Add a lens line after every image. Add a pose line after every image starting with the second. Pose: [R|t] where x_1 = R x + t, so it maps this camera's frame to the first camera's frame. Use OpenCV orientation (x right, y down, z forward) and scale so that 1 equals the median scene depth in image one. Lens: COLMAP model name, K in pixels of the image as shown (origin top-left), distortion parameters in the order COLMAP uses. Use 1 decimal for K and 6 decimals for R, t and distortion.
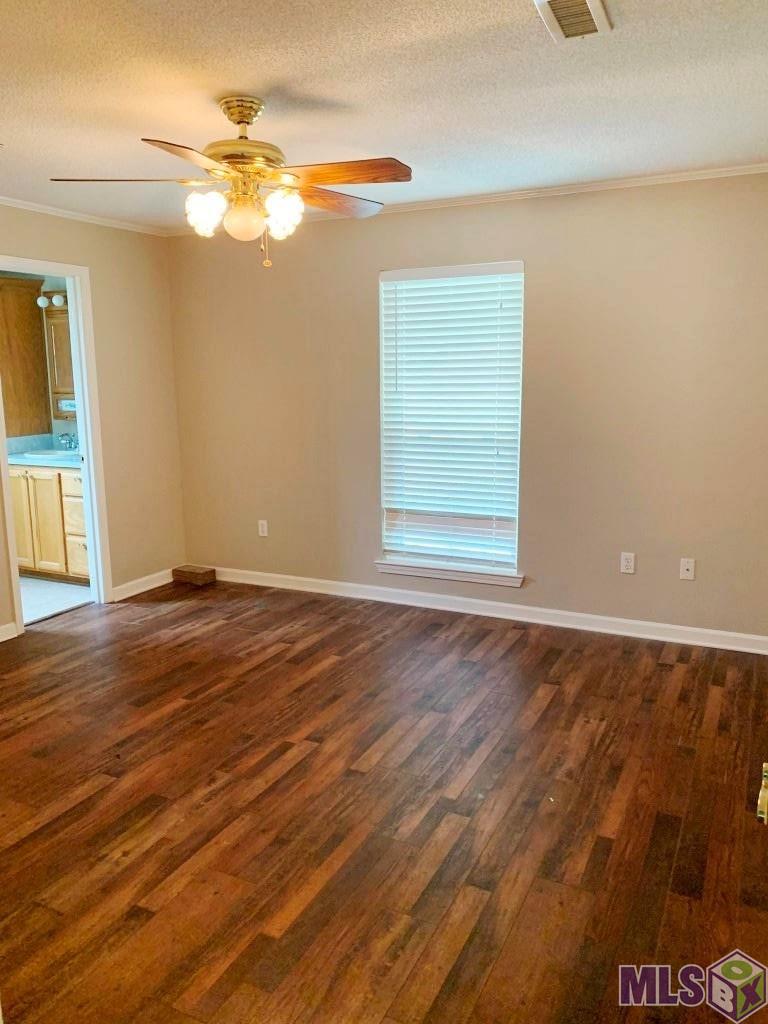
lens RADIAL K [[789.5, 0, 384.0], [0, 789.5, 512.0], [0, 0, 1]] dist [0.108613, -0.002510]
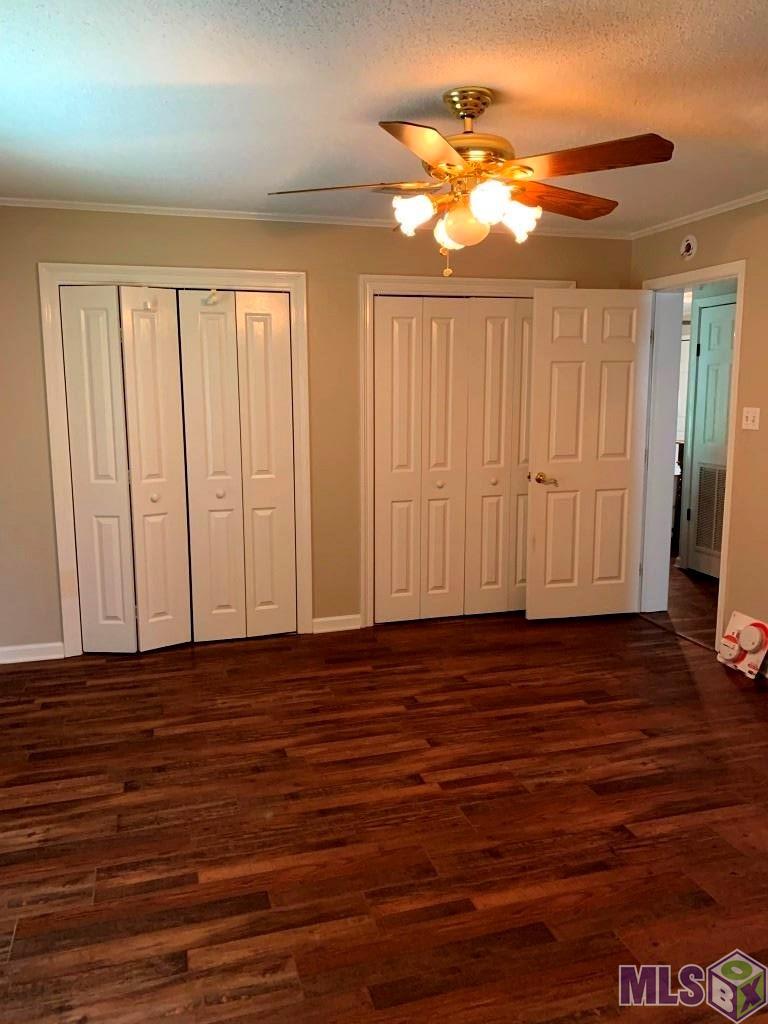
lens RADIAL K [[789.5, 0, 384.0], [0, 789.5, 512.0], [0, 0, 1]] dist [0.108613, -0.002510]
pose [[-0.679125, -0.106584, 0.726243, -0.741000], [0.147995, 0.949200, 0.277699, -0.291772], [-0.718949, 0.296073, -0.628851, 1.594880]]
